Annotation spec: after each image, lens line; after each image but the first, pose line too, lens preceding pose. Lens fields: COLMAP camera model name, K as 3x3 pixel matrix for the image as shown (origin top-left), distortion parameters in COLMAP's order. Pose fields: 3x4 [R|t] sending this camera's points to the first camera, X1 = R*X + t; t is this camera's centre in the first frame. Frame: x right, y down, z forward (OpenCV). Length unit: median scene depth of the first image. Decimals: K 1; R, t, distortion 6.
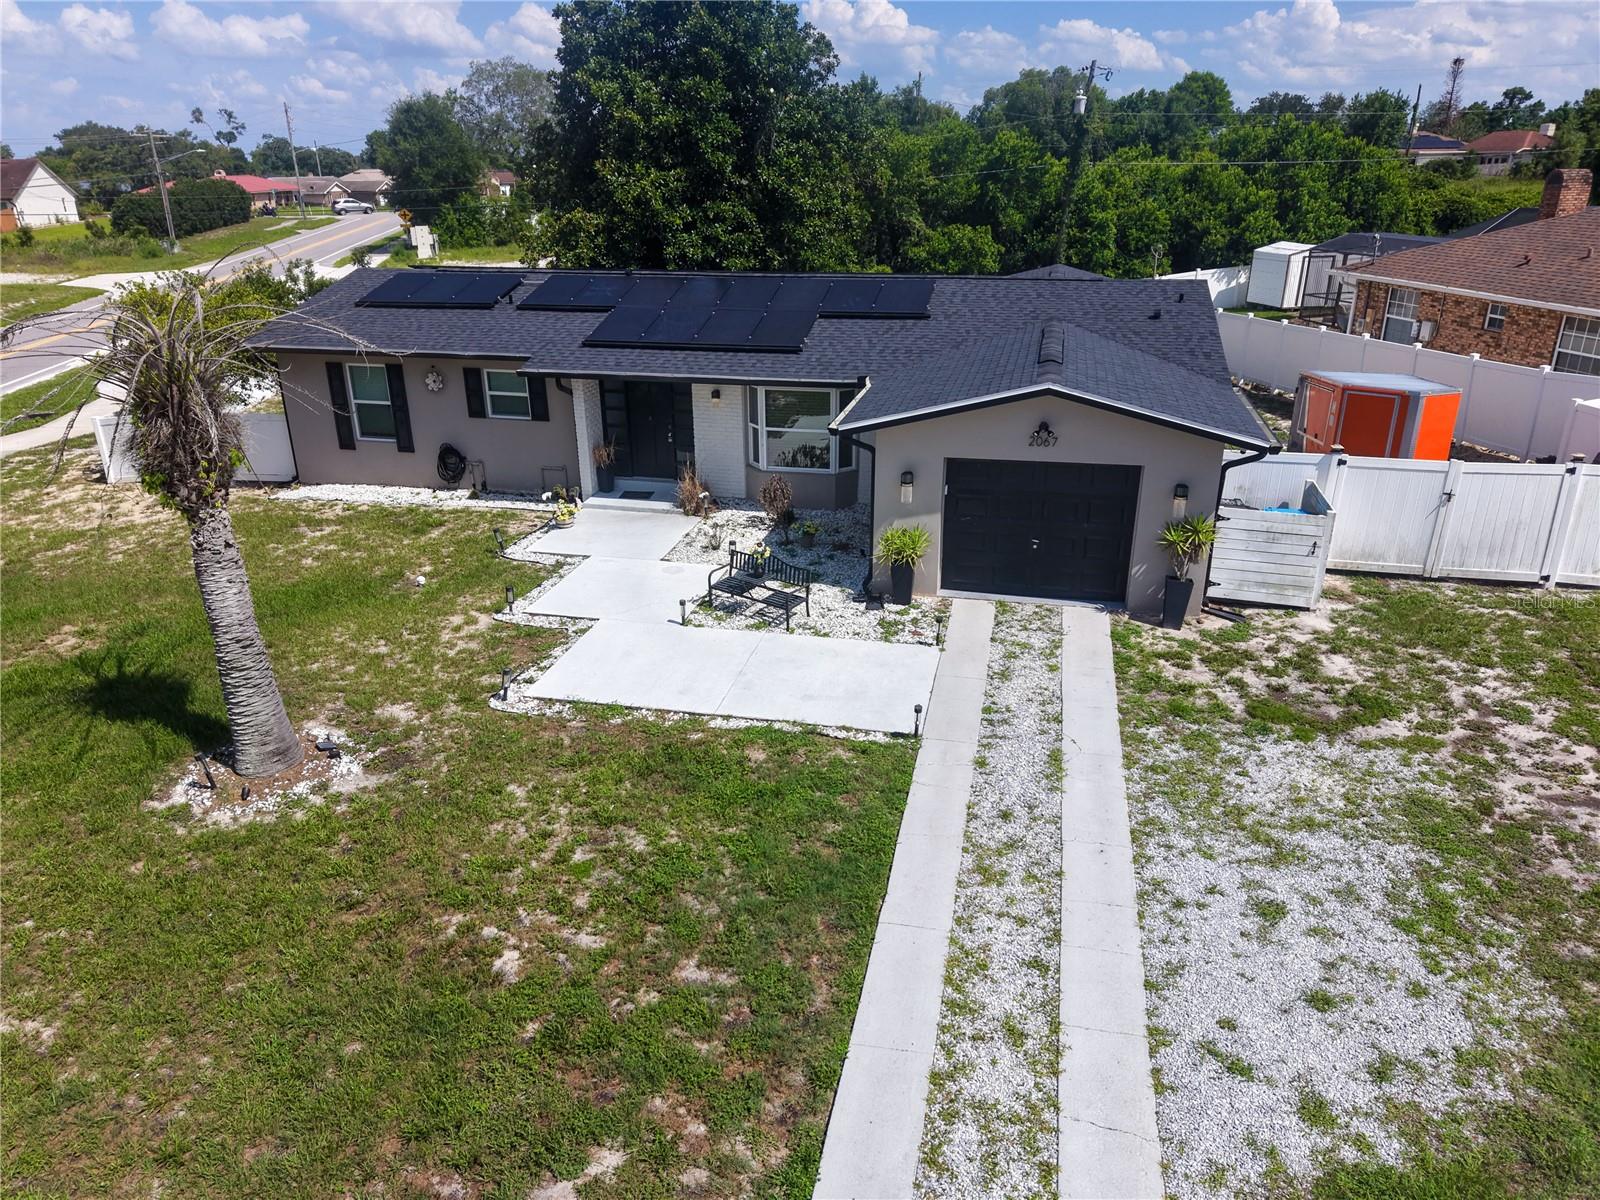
lens RADIAL K [[1068.6, 0, 796.6], [0, 1068.6, 599.3], [0, 0, 1]] dist [0.031300, -0.031817]
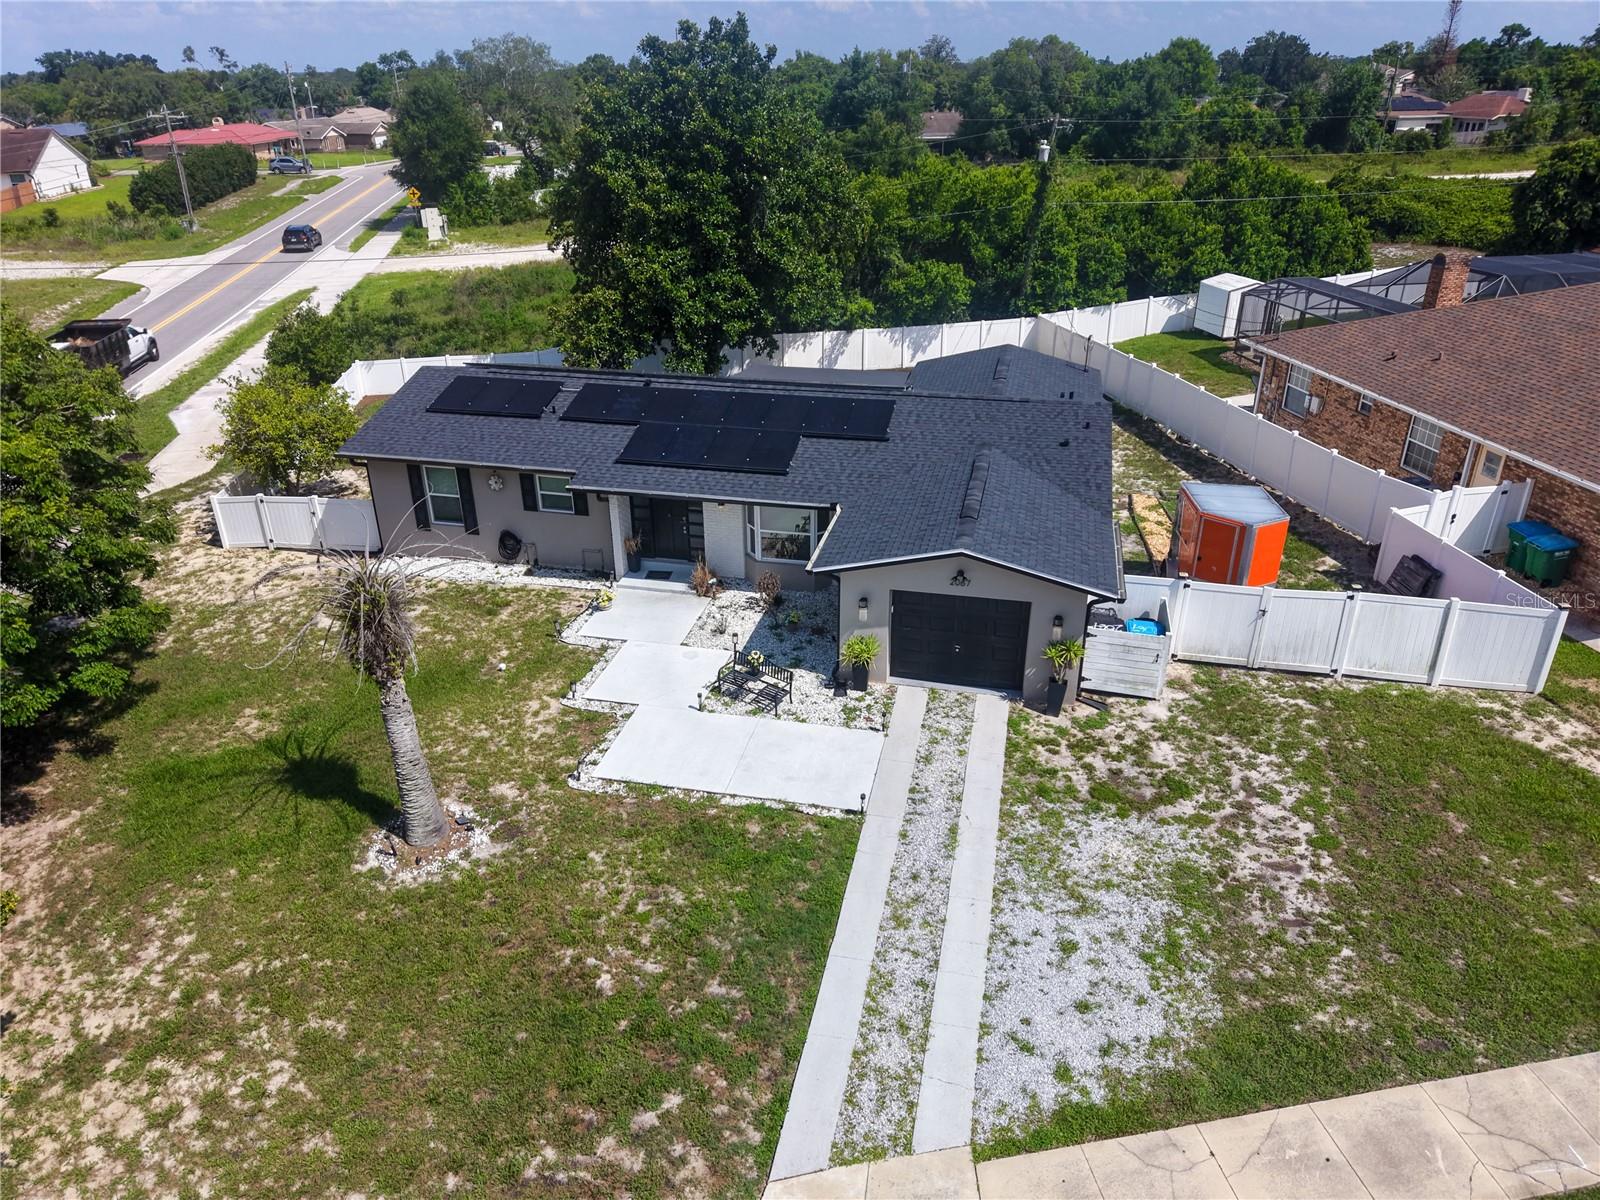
lens RADIAL K [[1068.6, 0, 796.6], [0, 1068.6, 599.3], [0, 0, 1]] dist [0.031300, -0.031817]
pose [[0.999995, -0.000571, 0.003261, 0.014074], [0.000337, 0.997454, 0.071315, -0.224965], [-0.003294, -0.071314, 0.997449, -0.373644]]
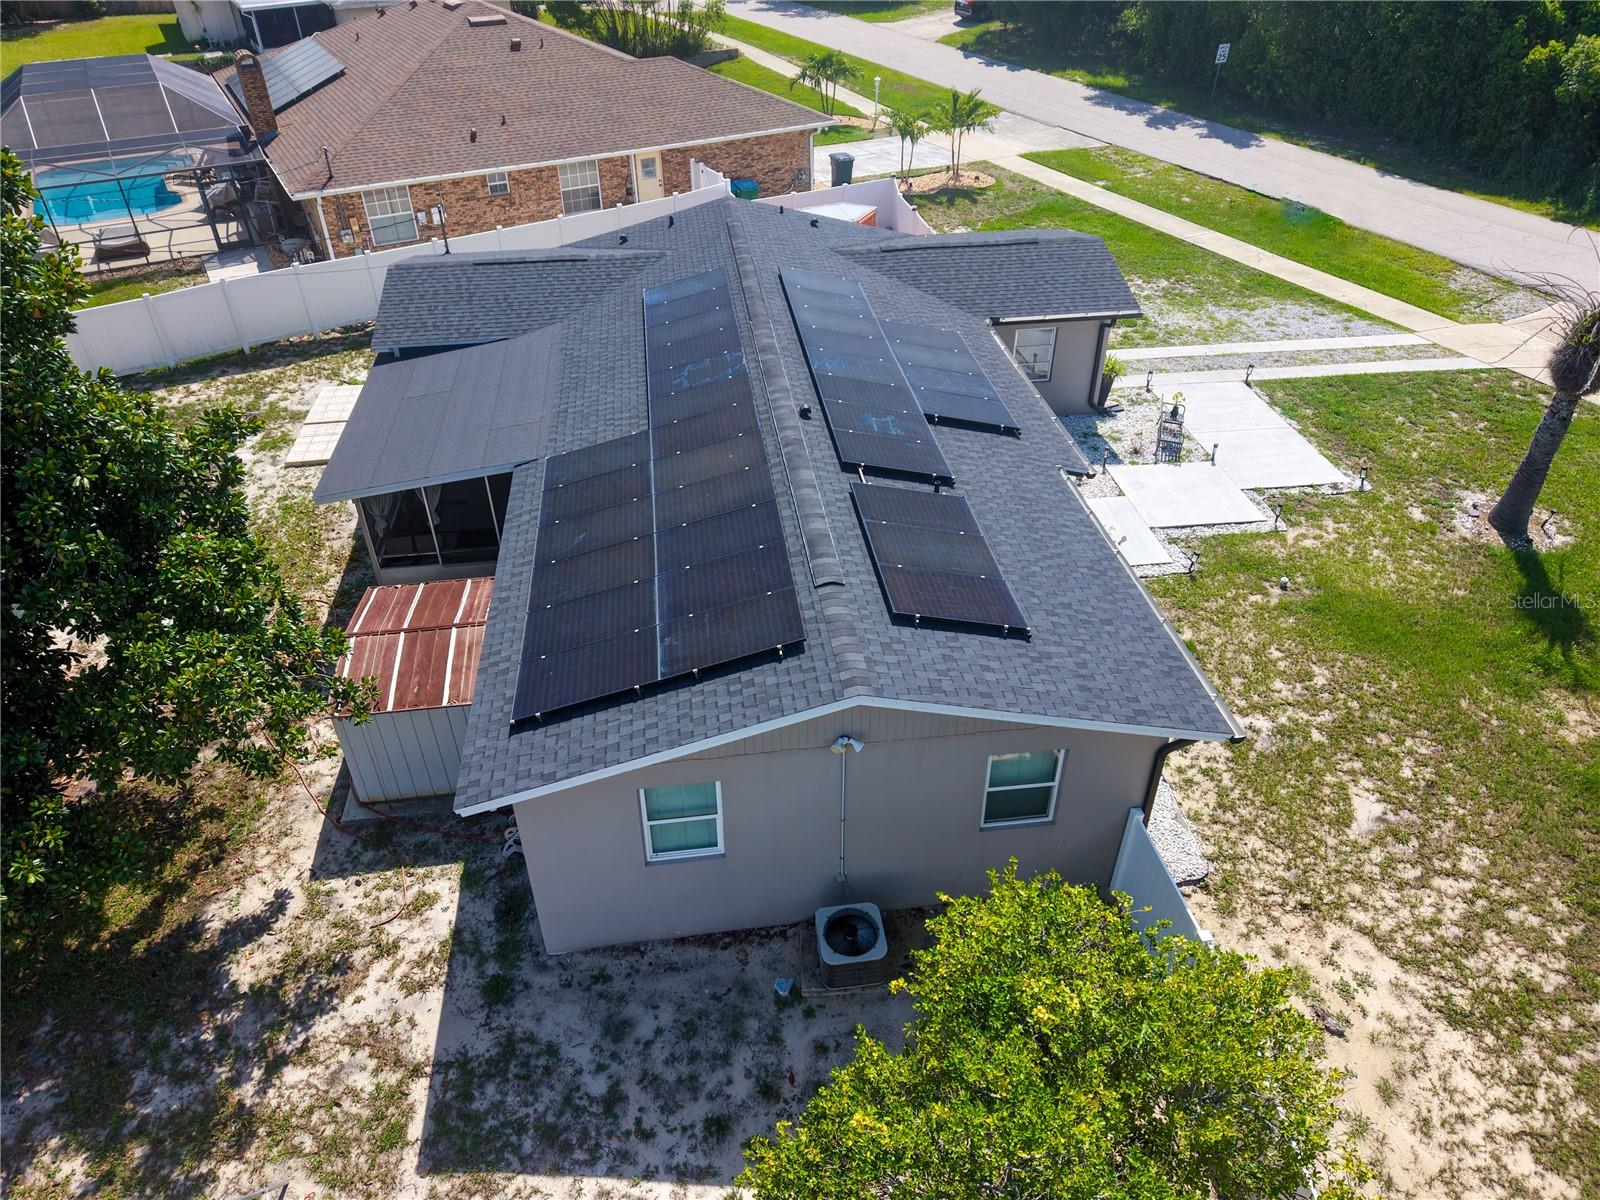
lens RADIAL K [[1075.5, 0, 795.6], [0, 1075.5, 592.3], [0, 0, 1]] dist [0.004570, -0.000653]
pose [[-0.346098, -0.537306, 0.769102, -1.216115], [0.364807, 0.678183, 0.637953, -1.072224], [-0.864368, 0.501368, -0.038705, 1.720763]]
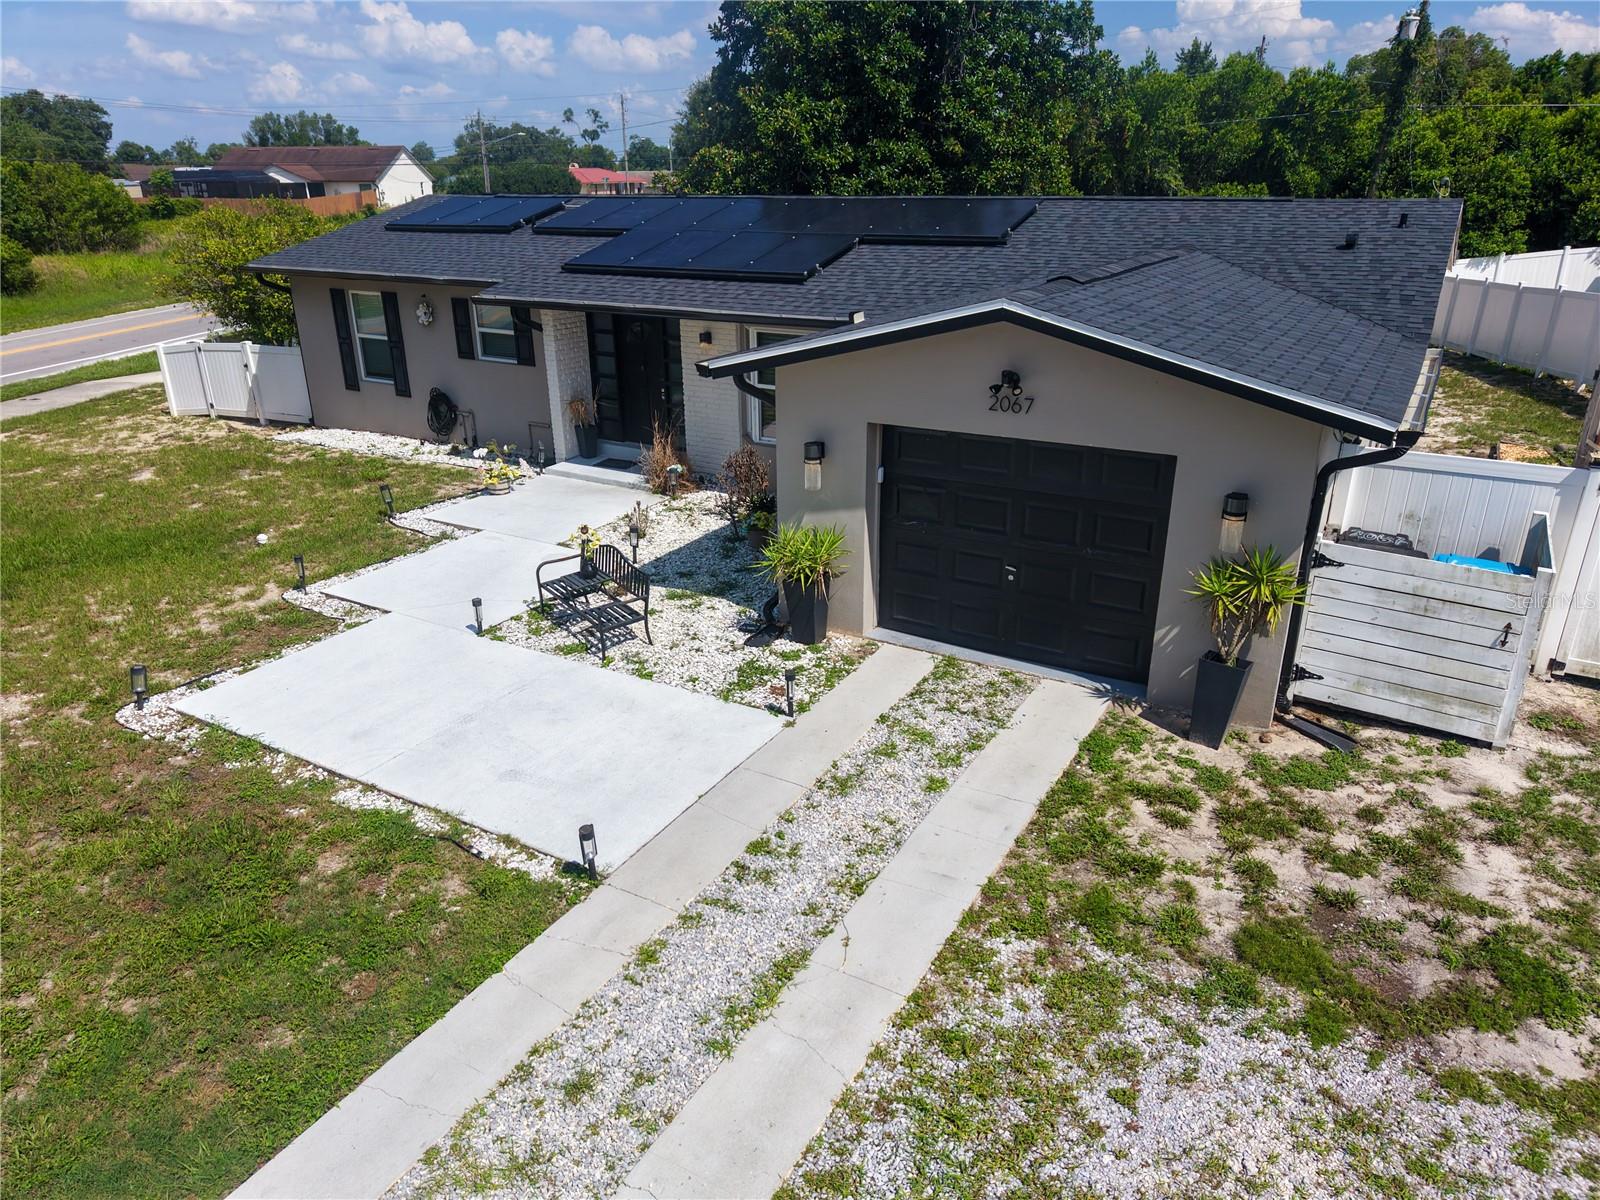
lens RADIAL K [[1072.4, 0, 796.9], [0, 1072.4, 599.1], [0, 0, 1]] dist [0.015244, -0.011496]
pose [[0.953050, 0.112274, -0.281228, 0.299018], [-0.113453, 0.993469, 0.012140, -0.032334], [0.280755, 0.020336, 0.959564, 0.391911]]
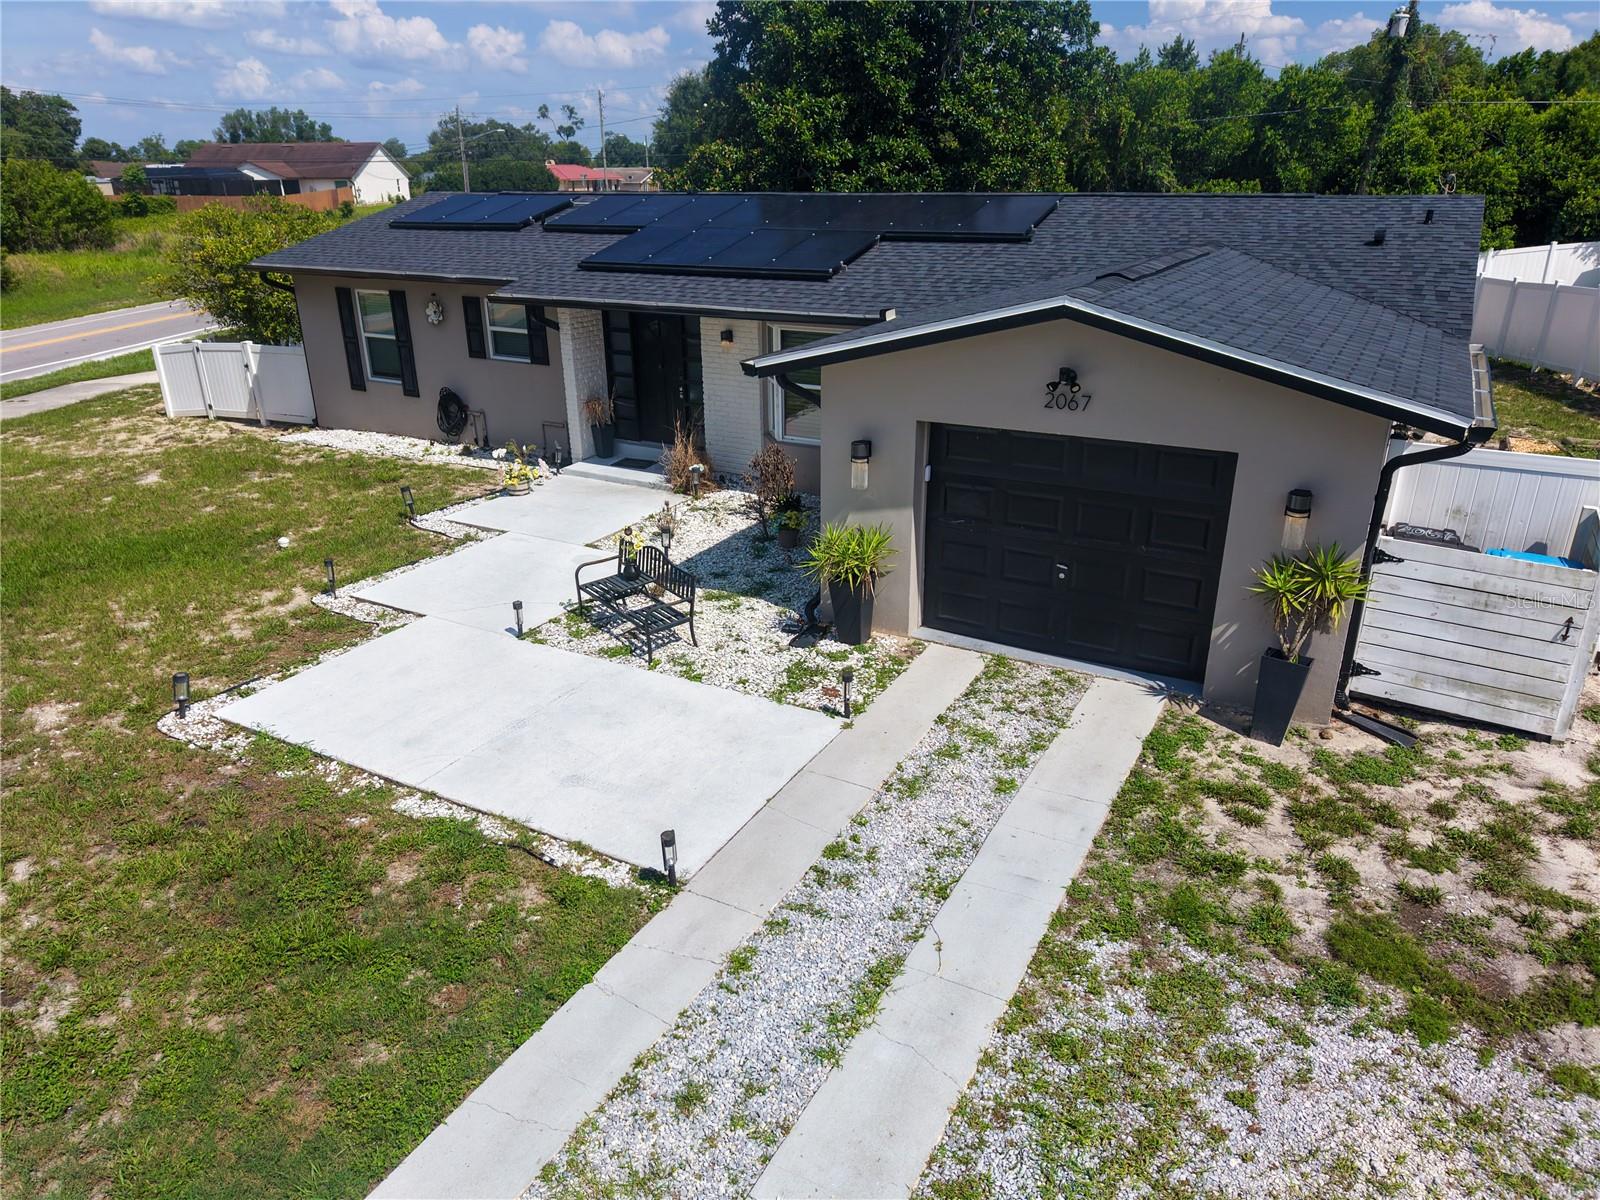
lens RADIAL K [[1072.4, 0, 796.9], [0, 1072.4, 599.1], [0, 0, 1]] dist [0.015244, -0.011496]
pose [[0.959702, 0.104447, -0.260888, 0.254765], [-0.104833, 0.994412, 0.012478, -0.029383], [0.260733, 0.015374, 0.965288, 0.384539]]
